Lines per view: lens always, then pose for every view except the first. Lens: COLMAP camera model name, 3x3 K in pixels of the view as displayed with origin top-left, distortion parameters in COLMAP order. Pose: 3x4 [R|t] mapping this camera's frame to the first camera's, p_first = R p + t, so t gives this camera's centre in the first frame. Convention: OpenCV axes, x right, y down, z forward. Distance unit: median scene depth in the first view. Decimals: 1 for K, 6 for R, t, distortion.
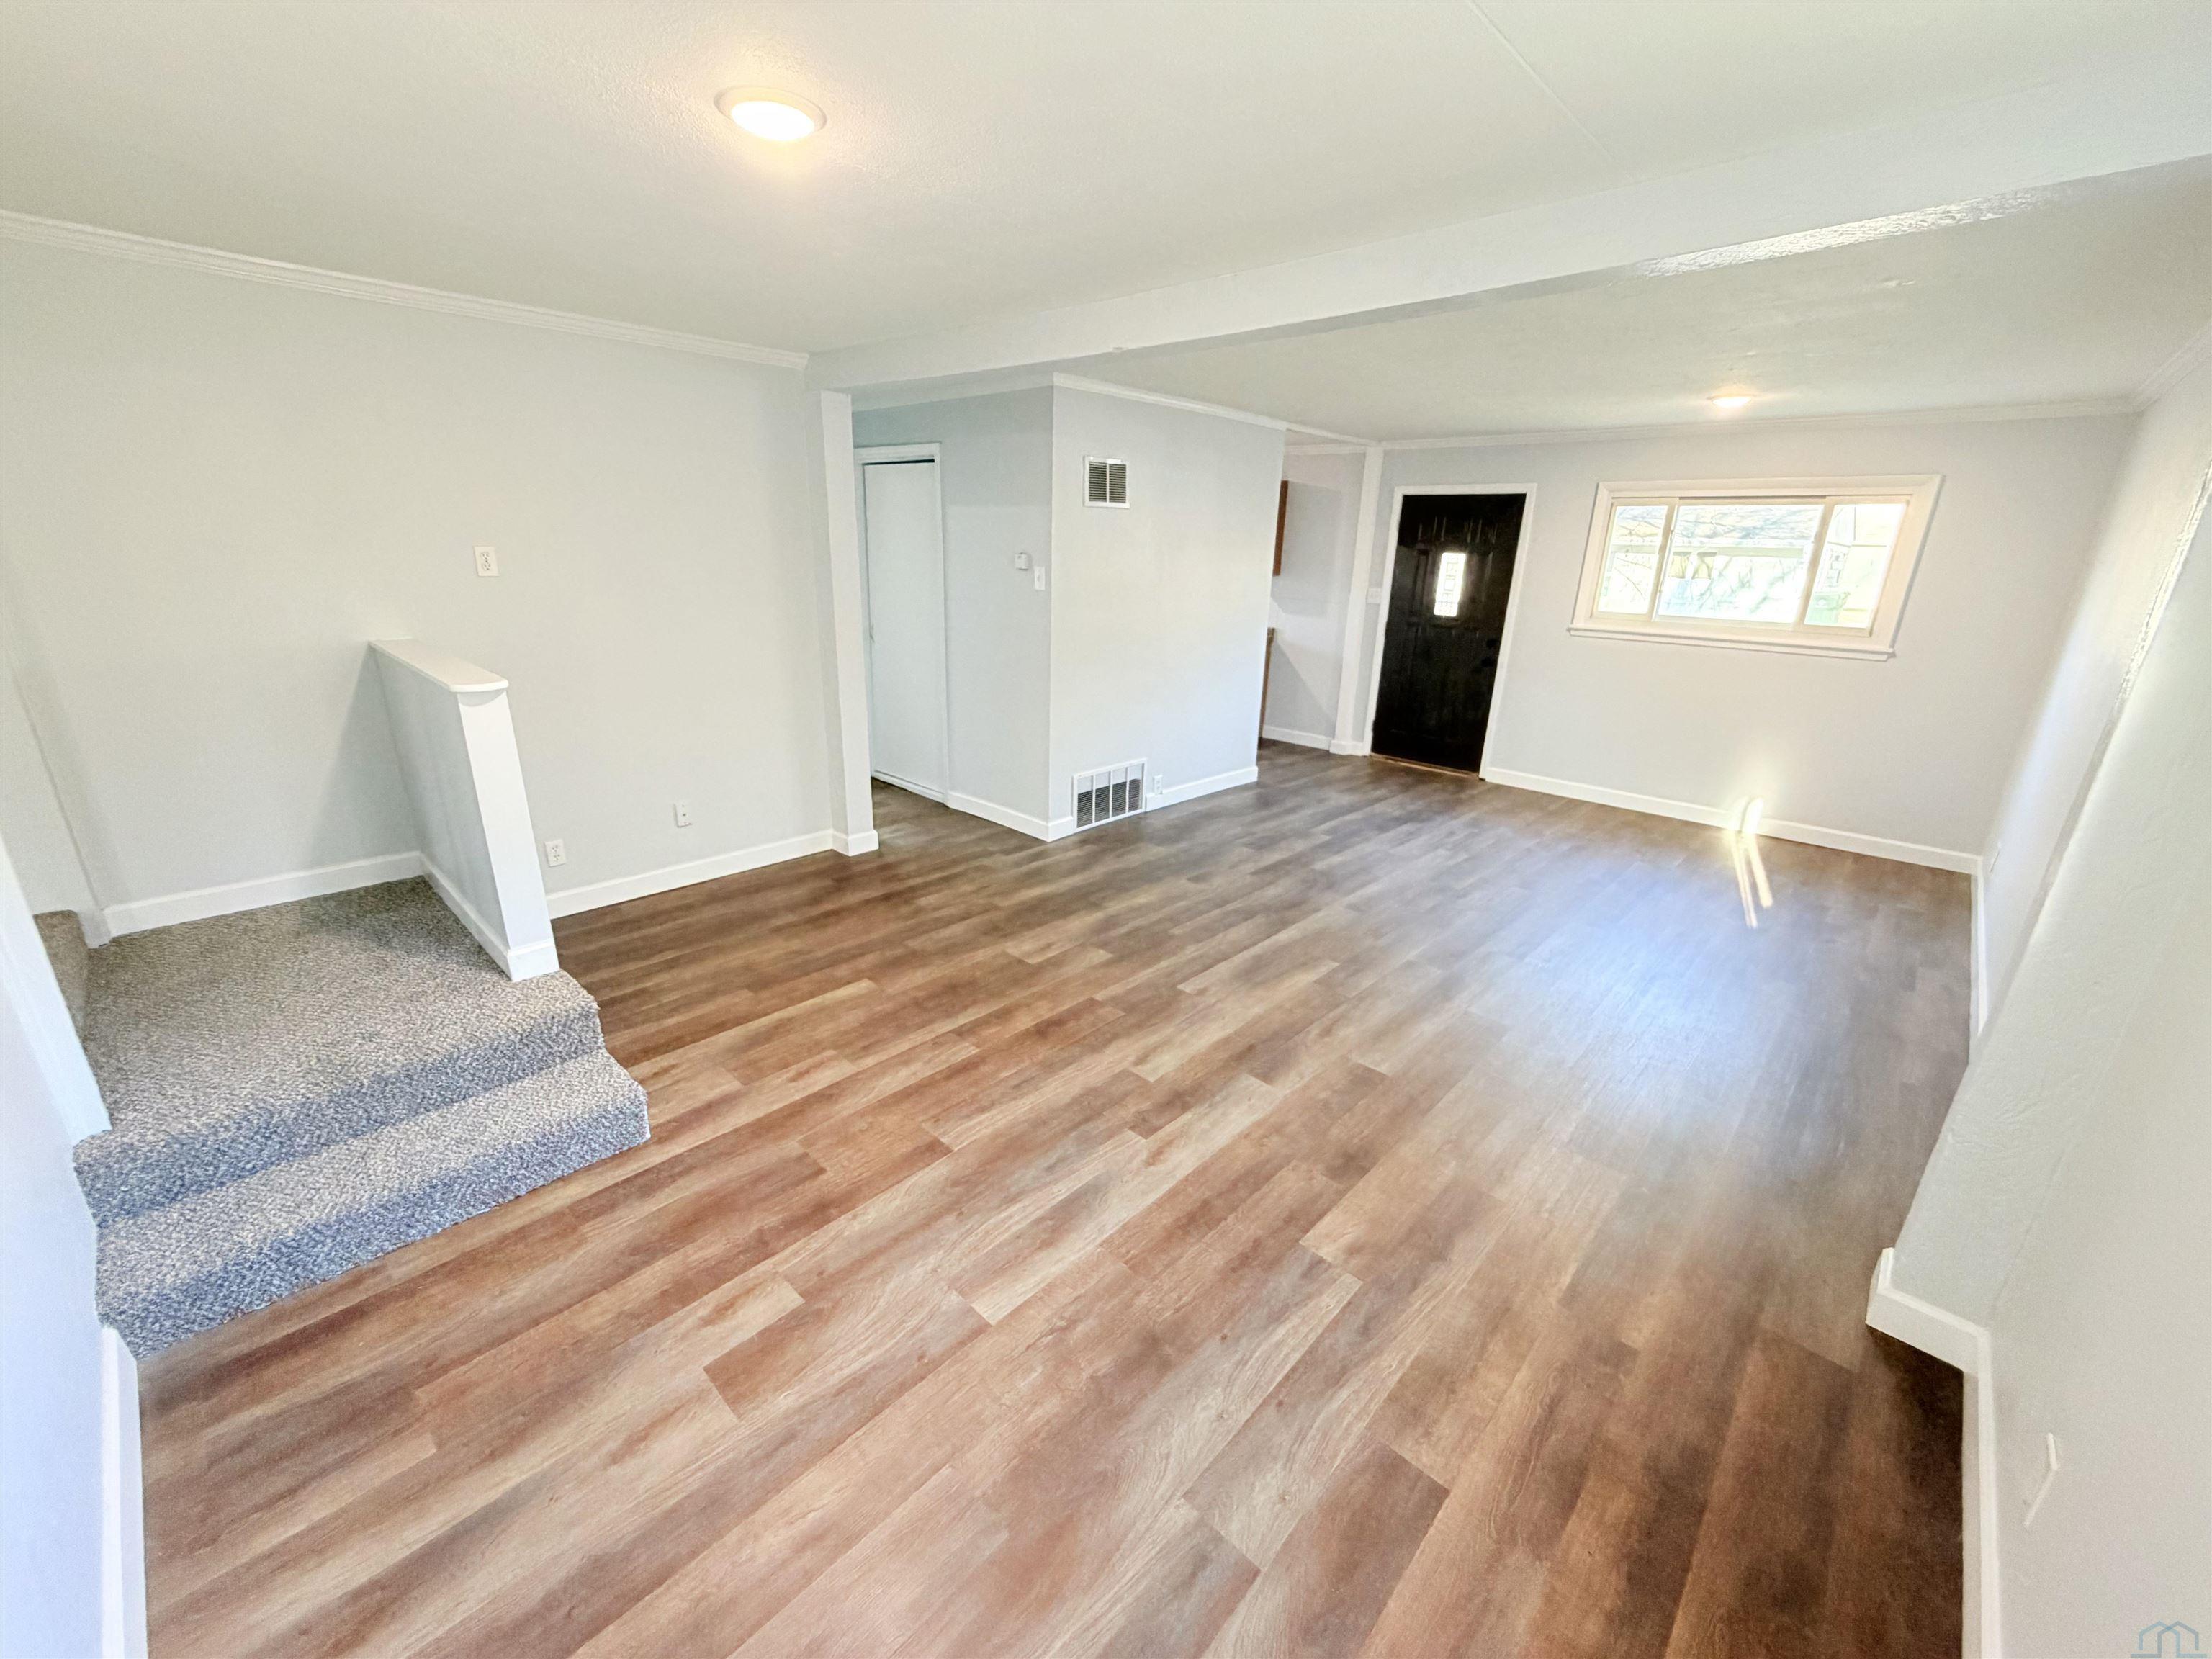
lens RADIAL K [[879.7, 0, 1096.1], [0, 879.7, 832.9], [0, 0, 1]] dist [-0.000923, -0.000040]
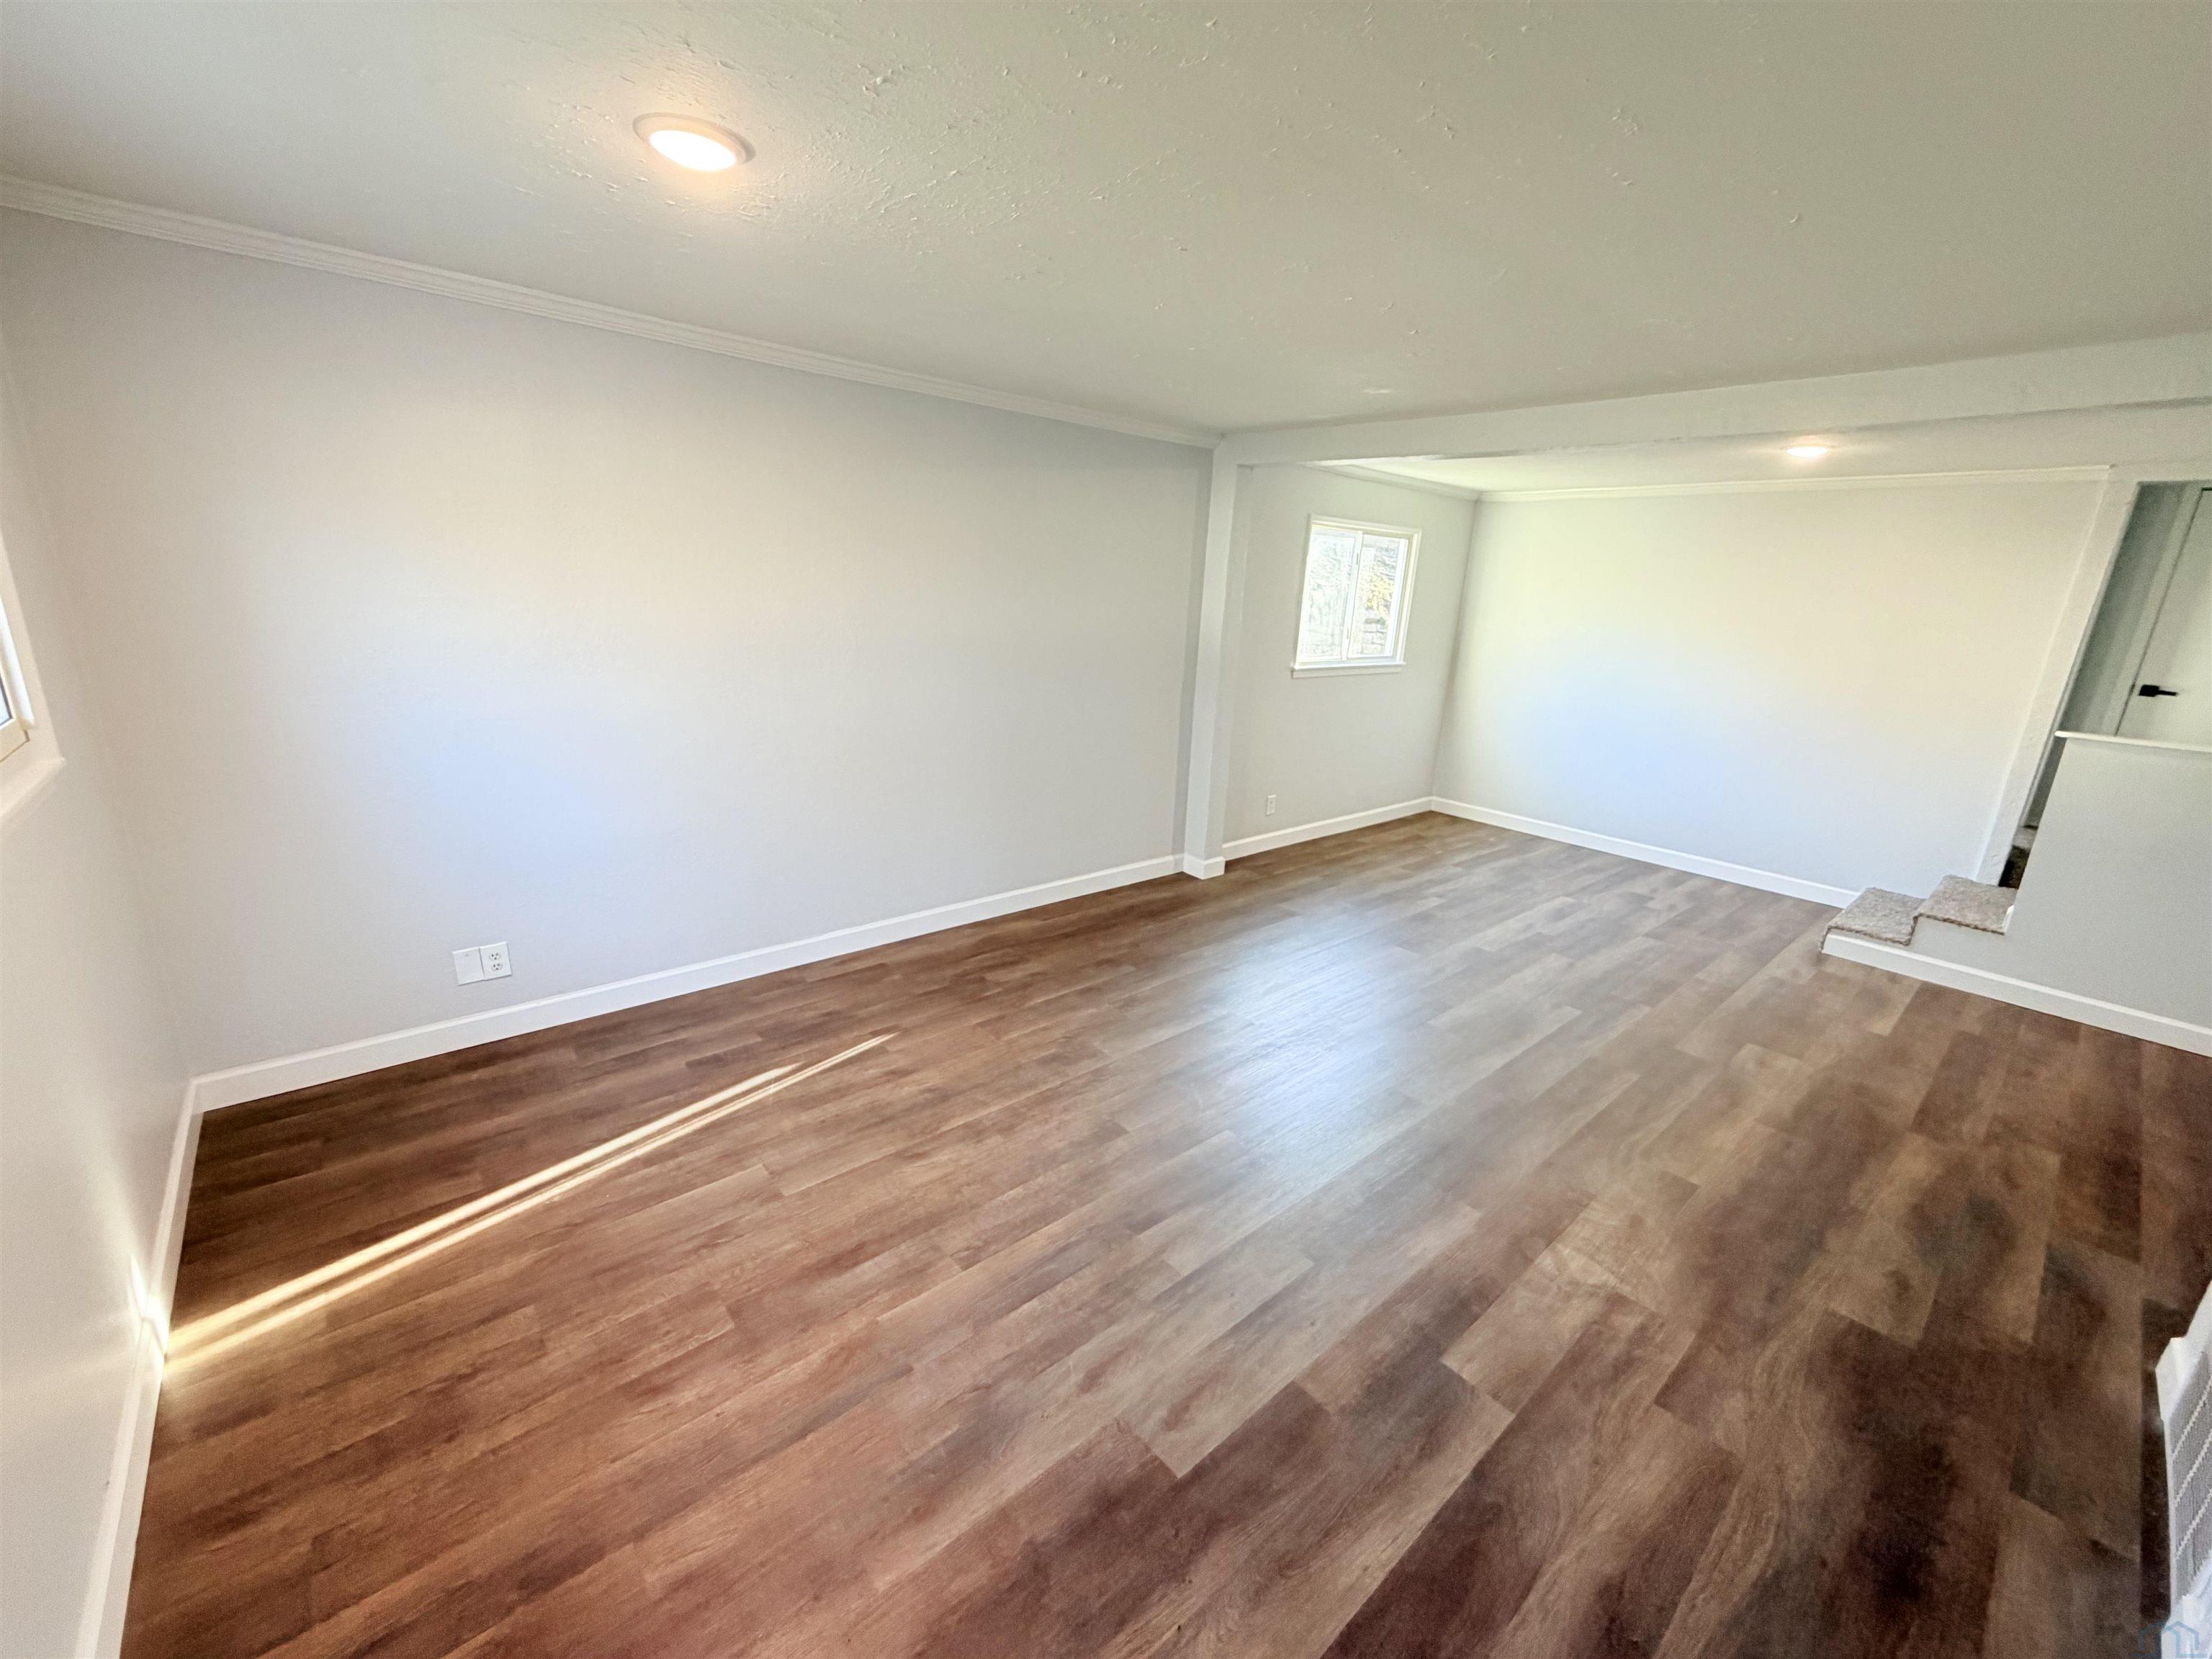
lens RADIAL K [[881.3, 0, 1099.7], [0, 881.3, 828.0], [0, 0, 1]] dist [0.001390, 0.000174]
pose [[-0.992694, -0.098356, 0.069884, 0.571318], [-0.042472, 0.826989, 0.560612, -0.541577], [-0.112933, 0.553548, -0.825125, 1.669947]]
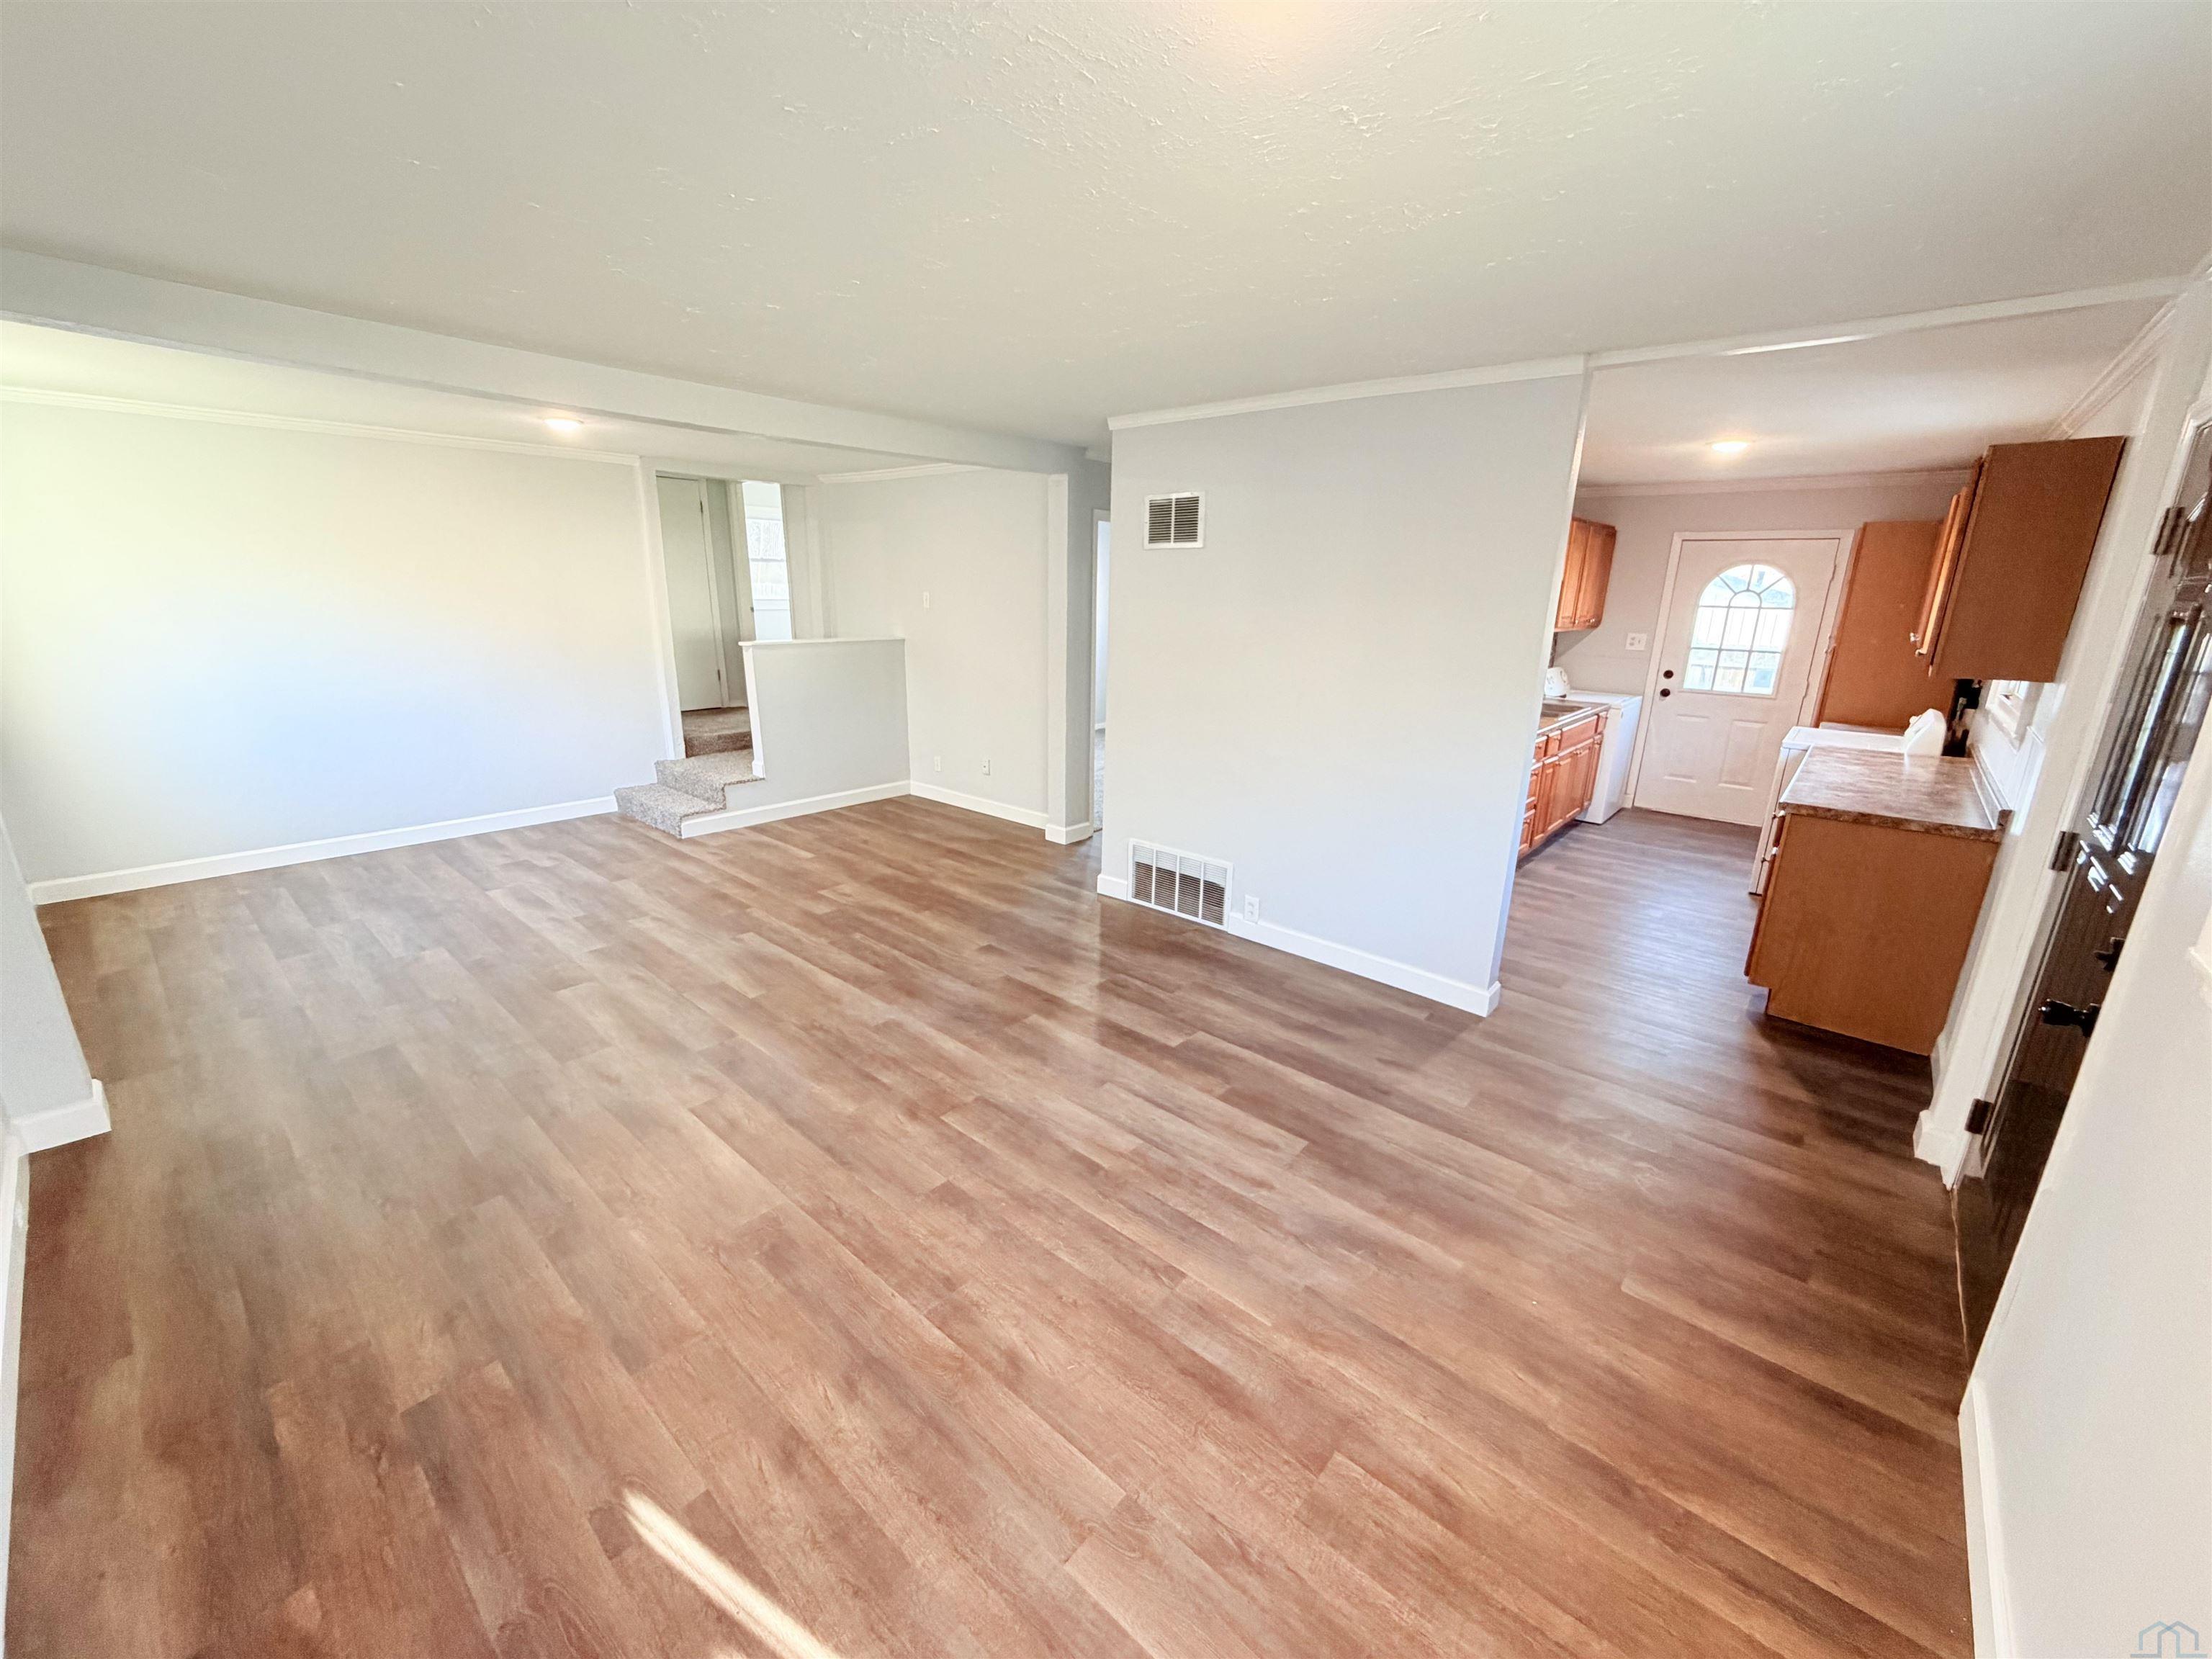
lens RADIAL K [[881.3, 0, 1099.7], [0, 881.3, 828.0], [0, 0, 1]] dist [0.001390, 0.000174]
pose [[0.041395, 0.243406, -0.969041, 1.157740], [-0.332894, 0.917817, 0.216319, -0.353655], [0.942055, 0.313634, 0.119021, 1.151049]]
